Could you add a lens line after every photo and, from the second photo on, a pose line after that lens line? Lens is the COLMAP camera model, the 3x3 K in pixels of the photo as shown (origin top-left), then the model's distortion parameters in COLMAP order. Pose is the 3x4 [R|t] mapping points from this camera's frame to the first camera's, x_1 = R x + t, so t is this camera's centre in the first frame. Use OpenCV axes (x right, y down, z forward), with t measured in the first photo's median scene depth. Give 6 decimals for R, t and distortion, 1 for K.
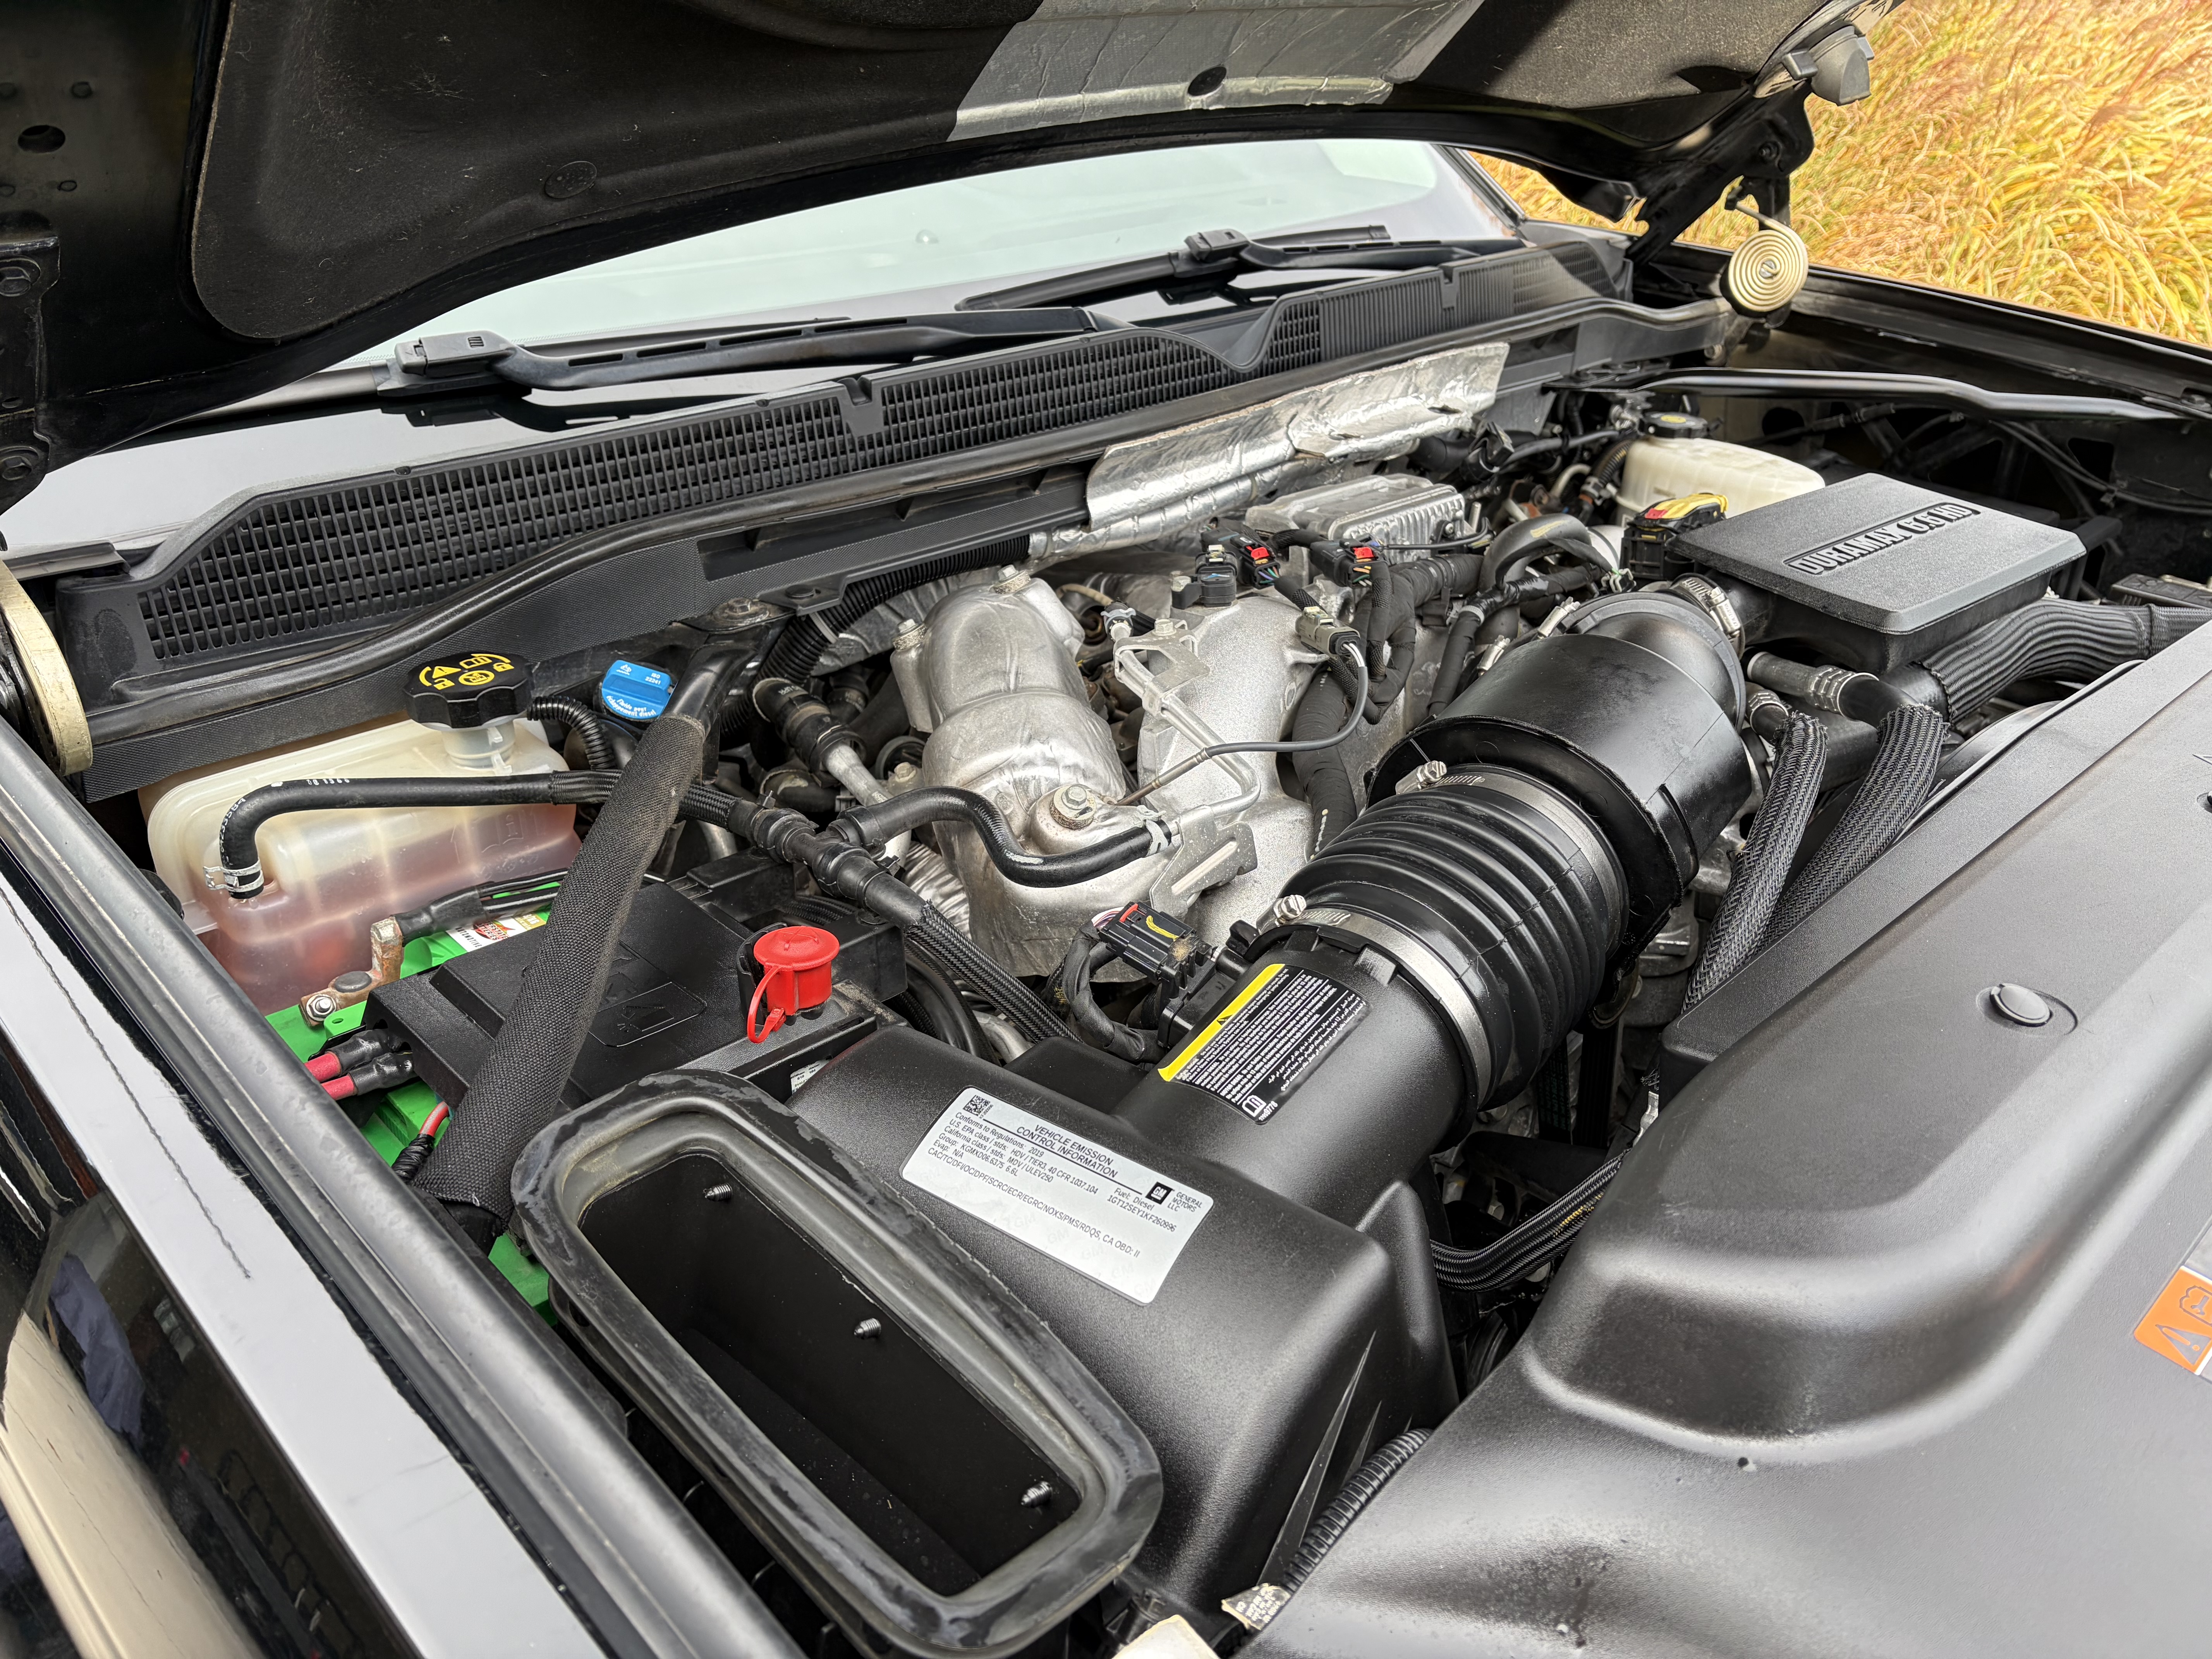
lens RADIAL K [[1647.7, 0, 1107.5], [0, 1647.7, 771.8], [0, 0, 1]] dist [0.120774, -0.152592]
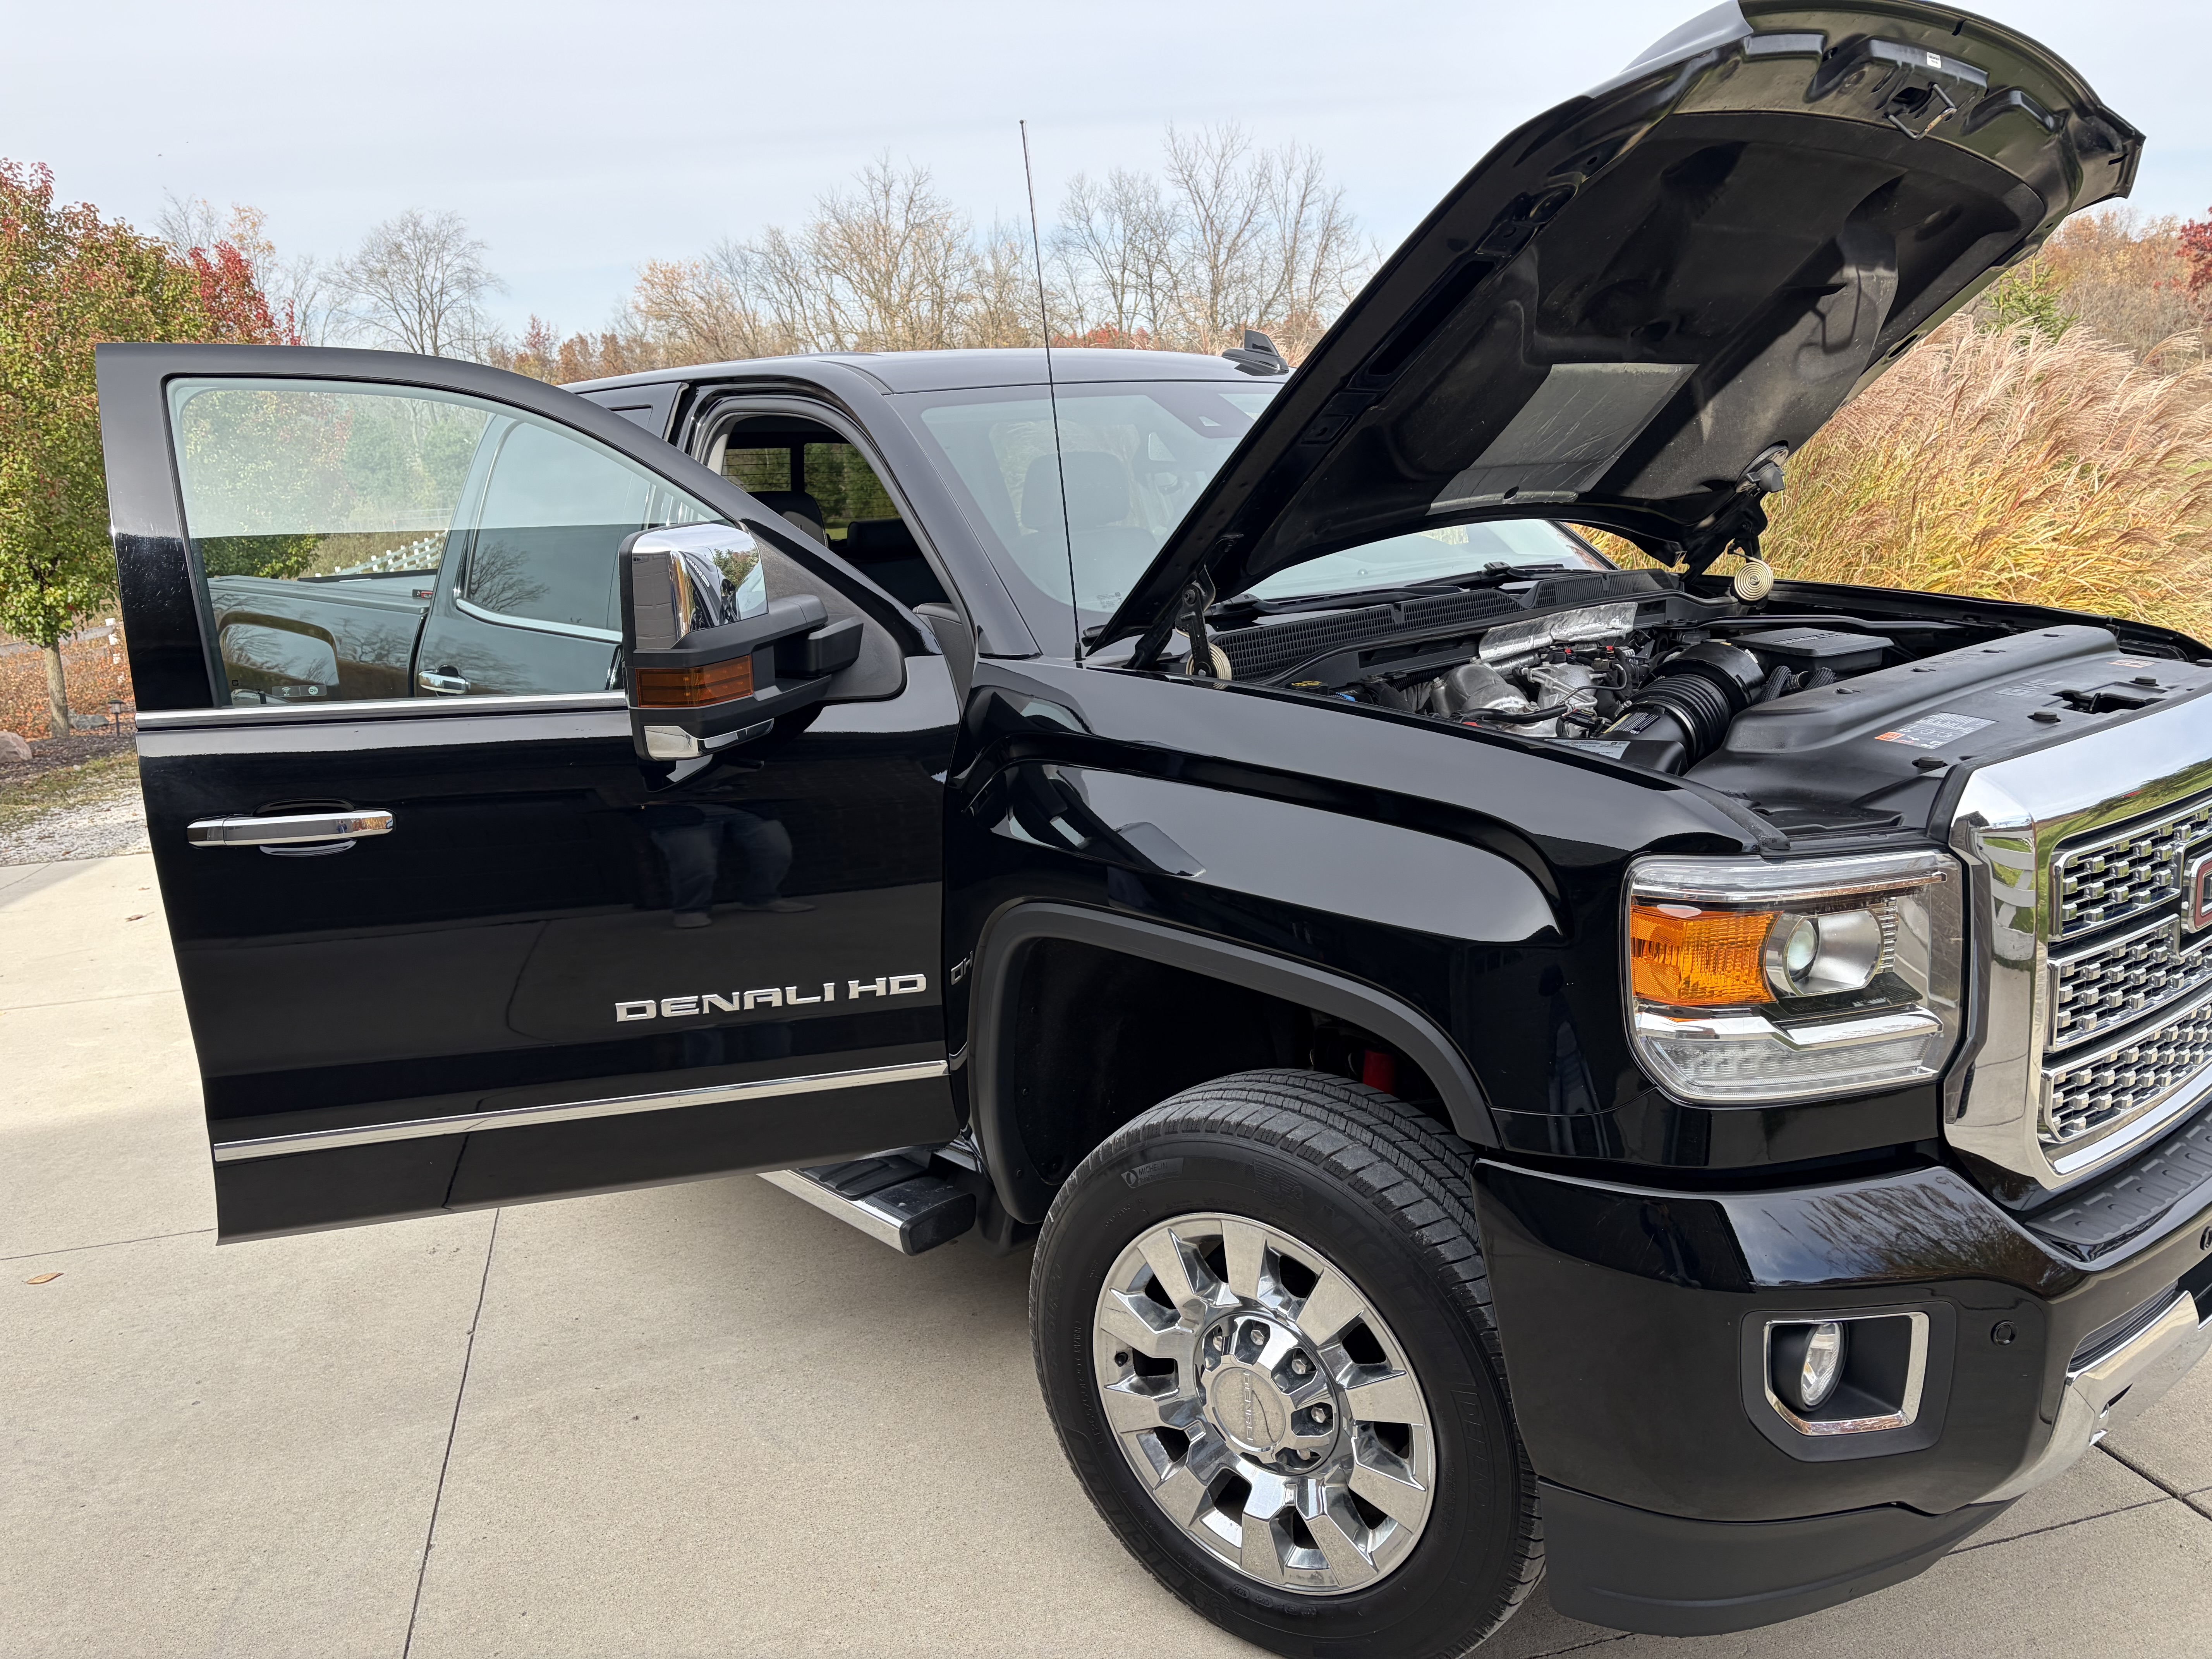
lens RADIAL K [[1647.7, 0, 1107.5], [0, 1647.7, 771.8], [0, 0, 1]] dist [0.120774, -0.152592]
pose [[0.999057, -0.040198, -0.016431, -0.429557], [0.034193, 0.961407, -0.272998, 0.533125], [0.026770, 0.272179, 0.961874, -1.066802]]
